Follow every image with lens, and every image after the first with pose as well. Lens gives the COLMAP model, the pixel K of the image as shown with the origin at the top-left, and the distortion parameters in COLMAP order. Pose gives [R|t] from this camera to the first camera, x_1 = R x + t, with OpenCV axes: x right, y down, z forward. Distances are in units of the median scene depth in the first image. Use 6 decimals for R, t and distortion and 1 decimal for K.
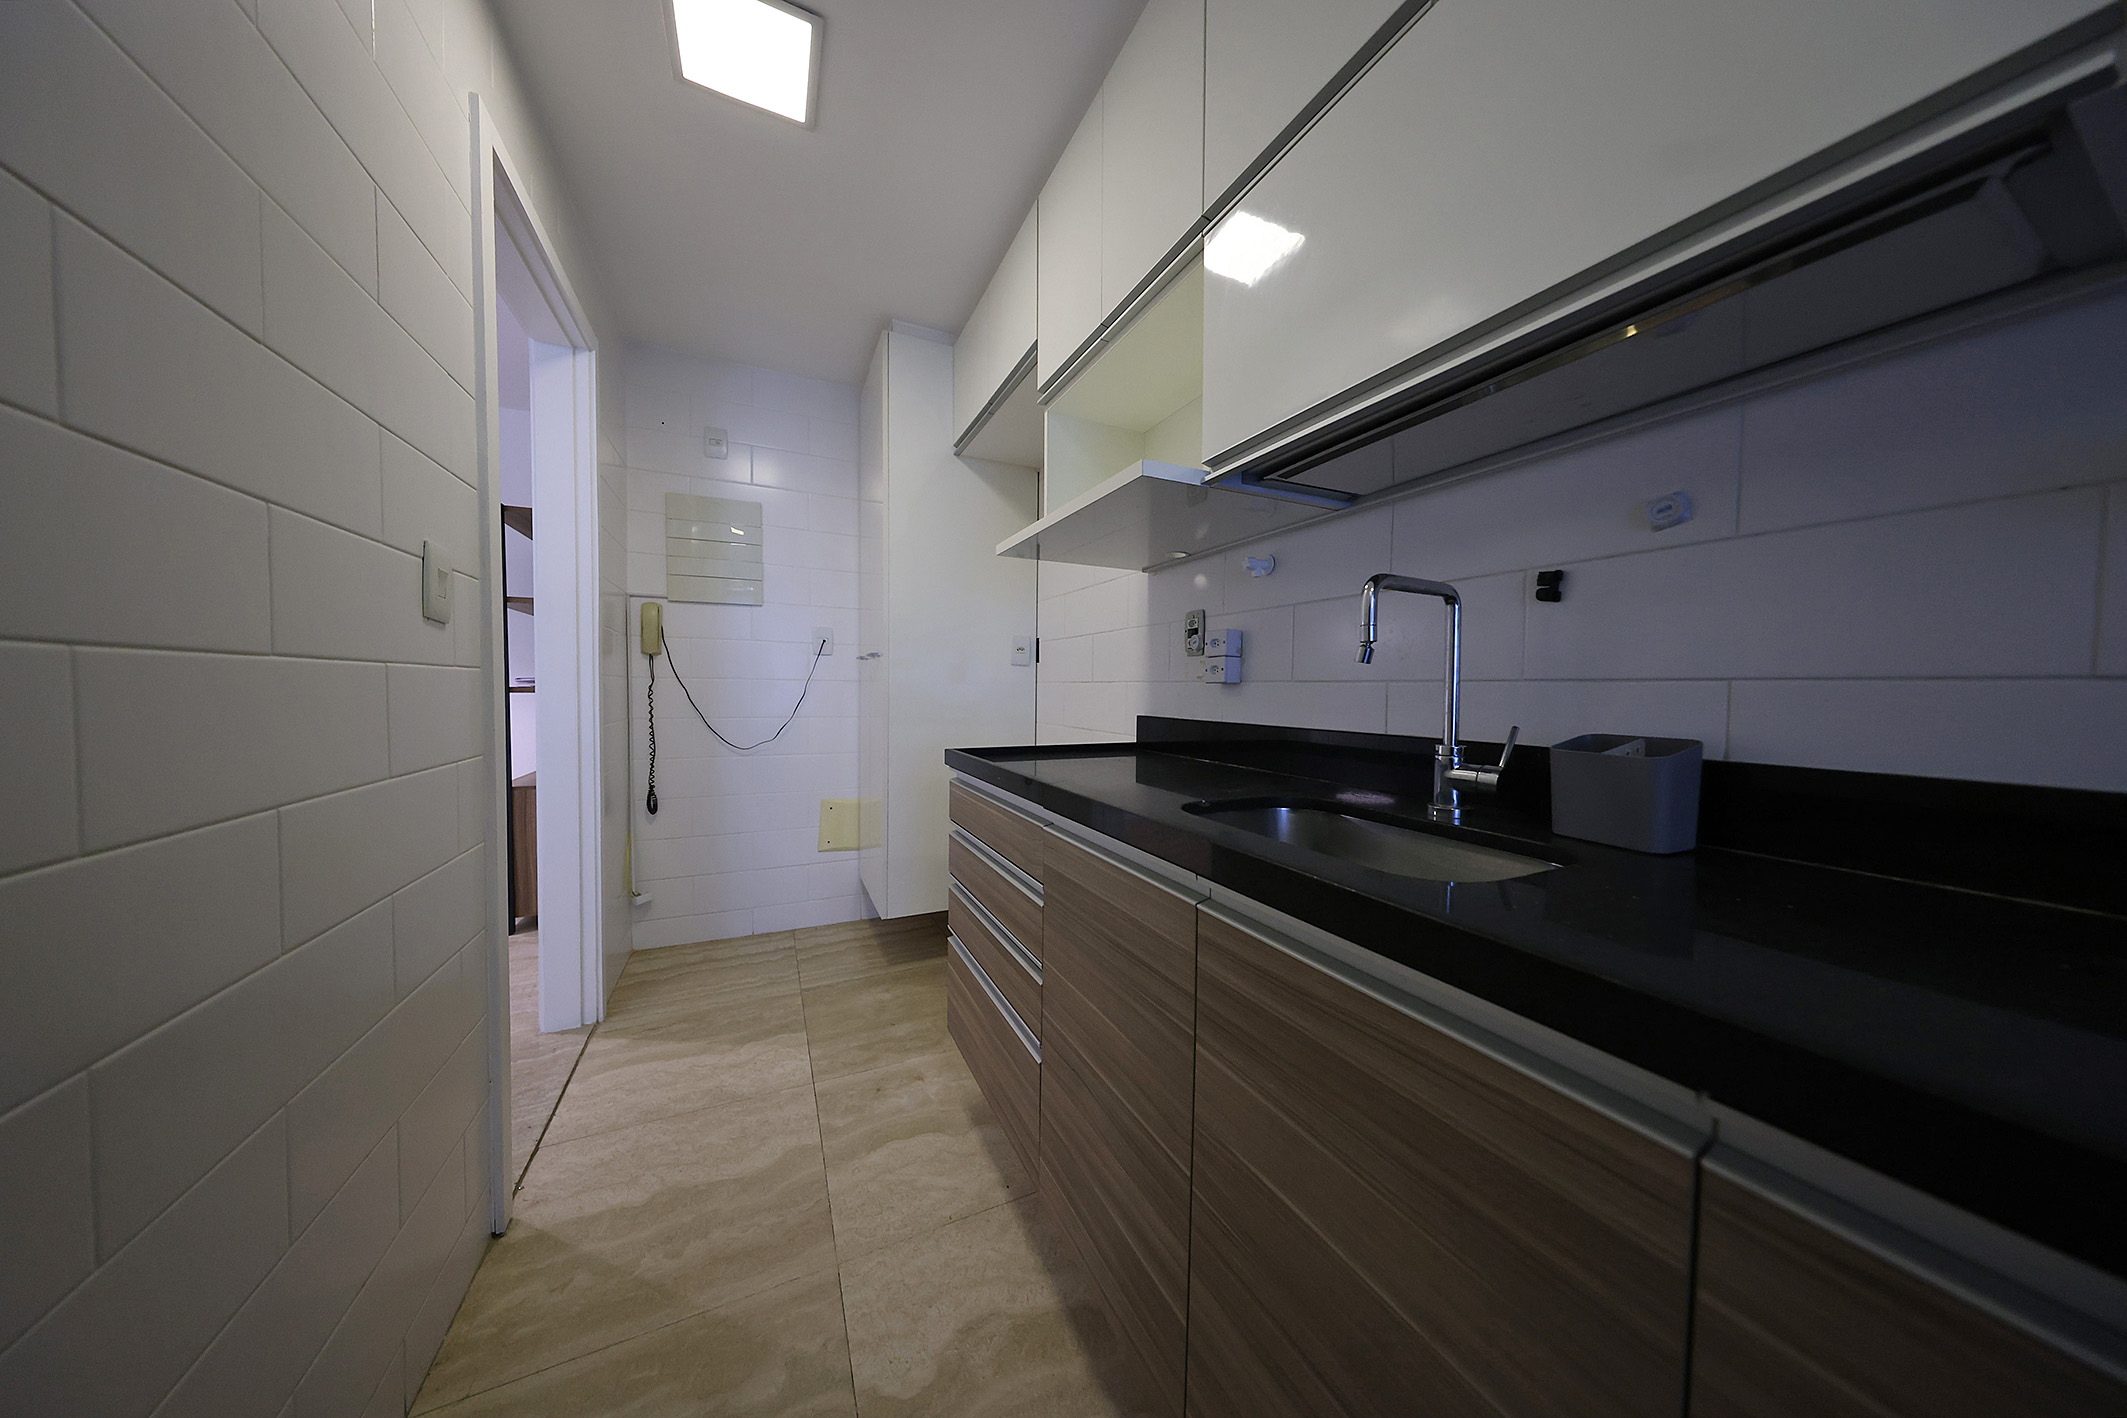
lens RADIAL K [[610.3, 0, 1062.5], [0, 610.3, 705.5], [0, 0, 1]] dist [-0.006811, -0.000014]
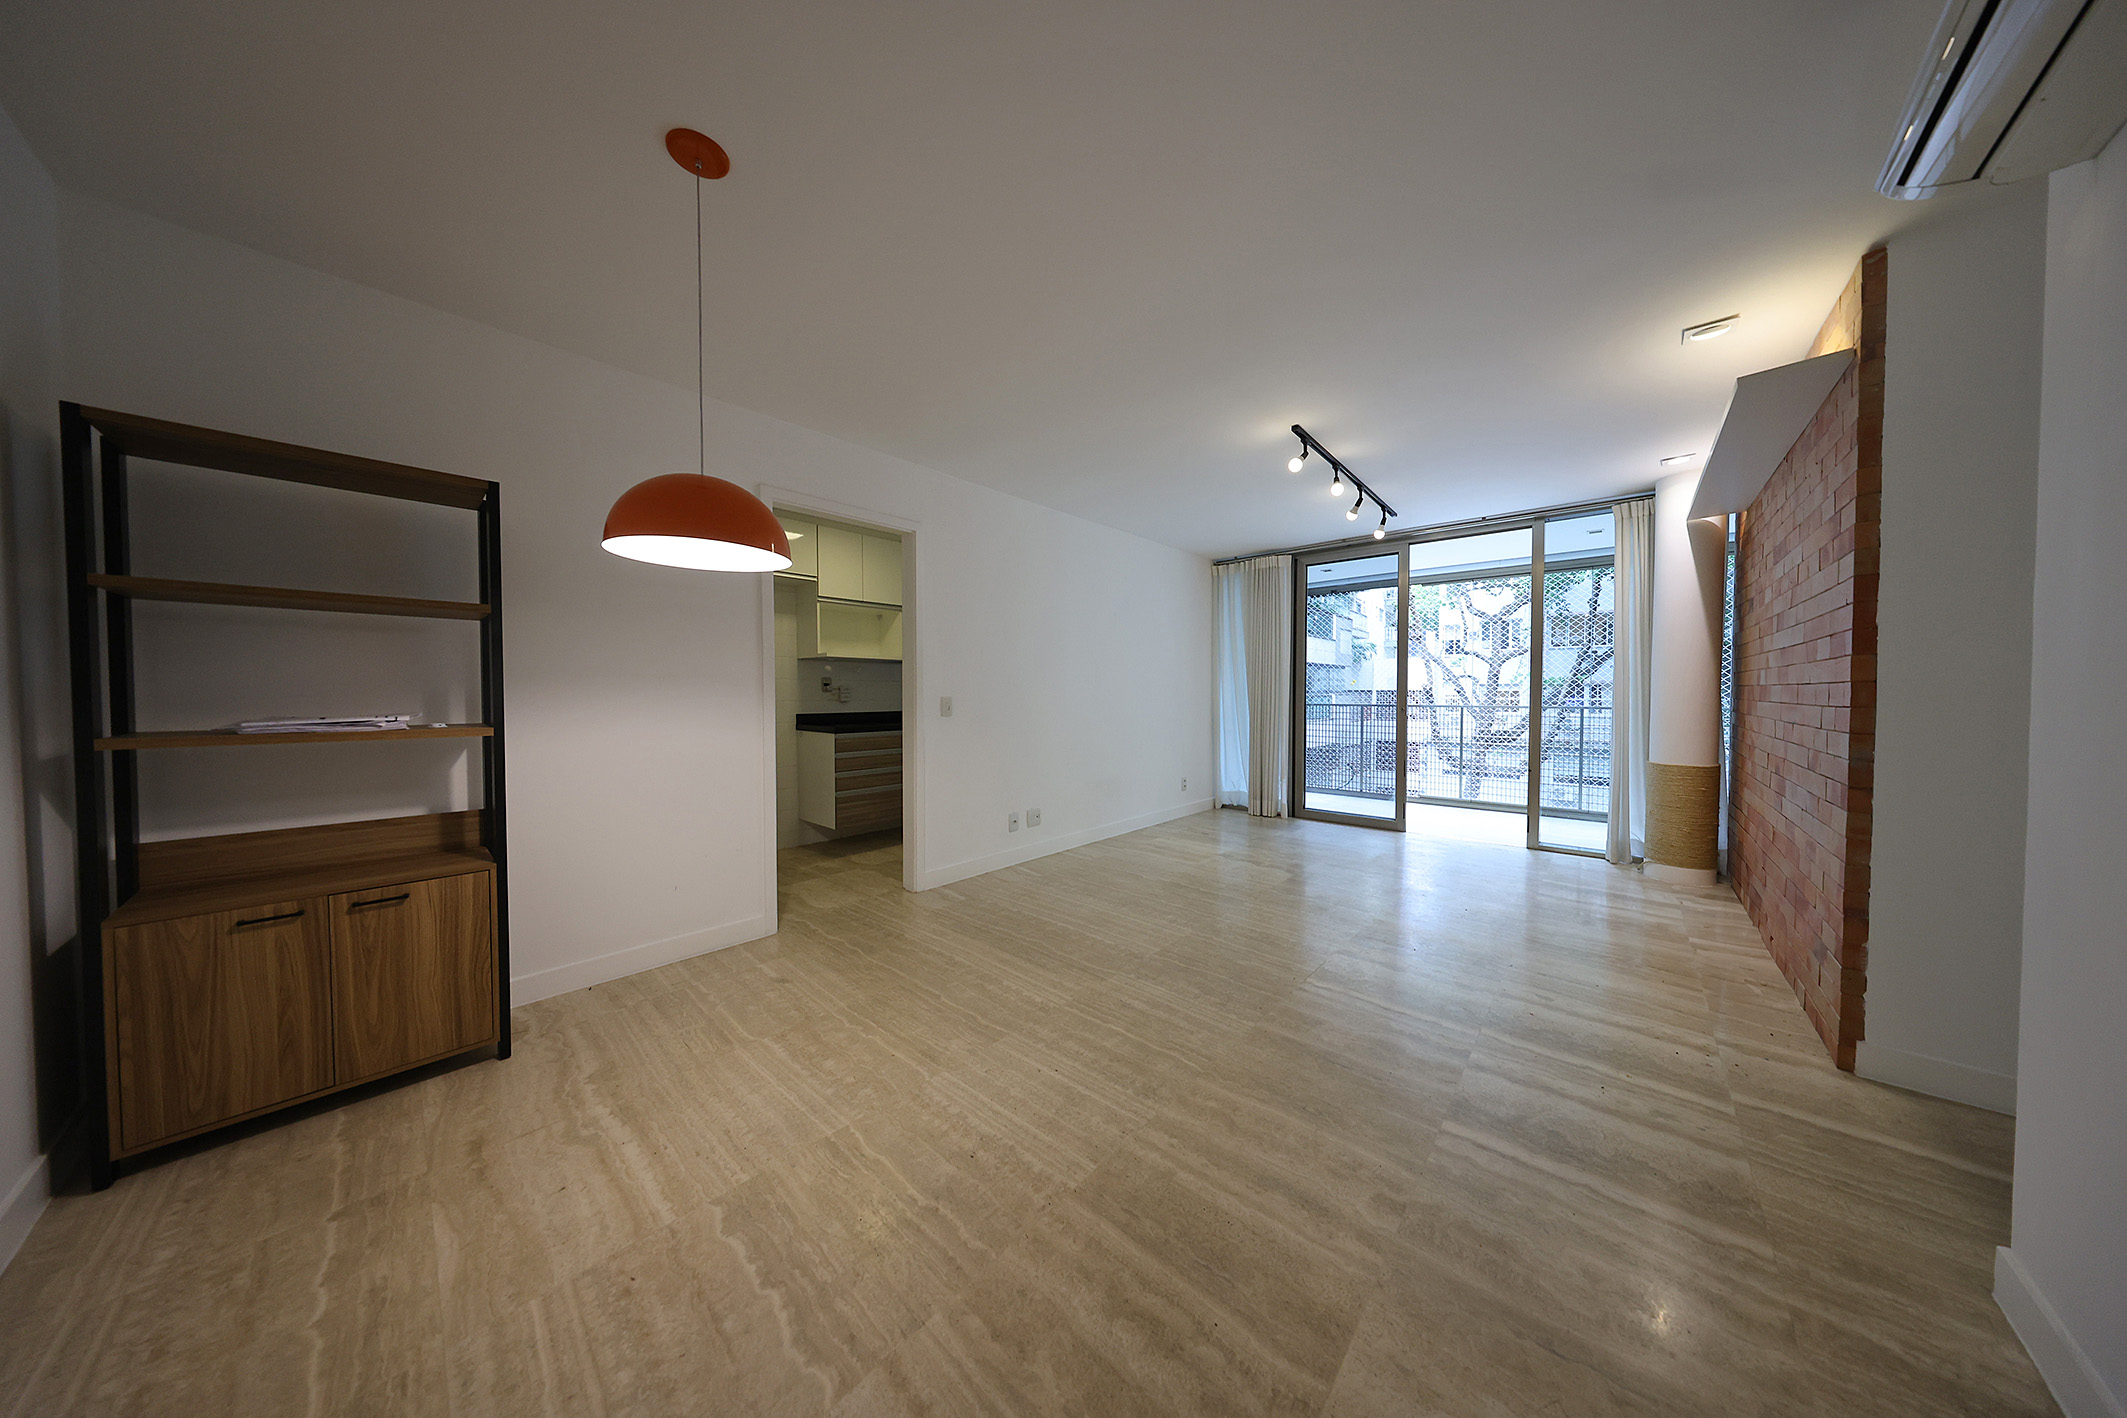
lens RADIAL K [[610.3, 0, 1062.5], [0, 610.3, 705.5], [0, 0, 1]] dist [-0.006811, -0.000014]
pose [[-0.365075, -0.025845, 0.930619, -3.087594], [0.023293, 0.999048, 0.036883, -0.105433], [-0.930687, 0.035142, -0.364125, 1.039435]]
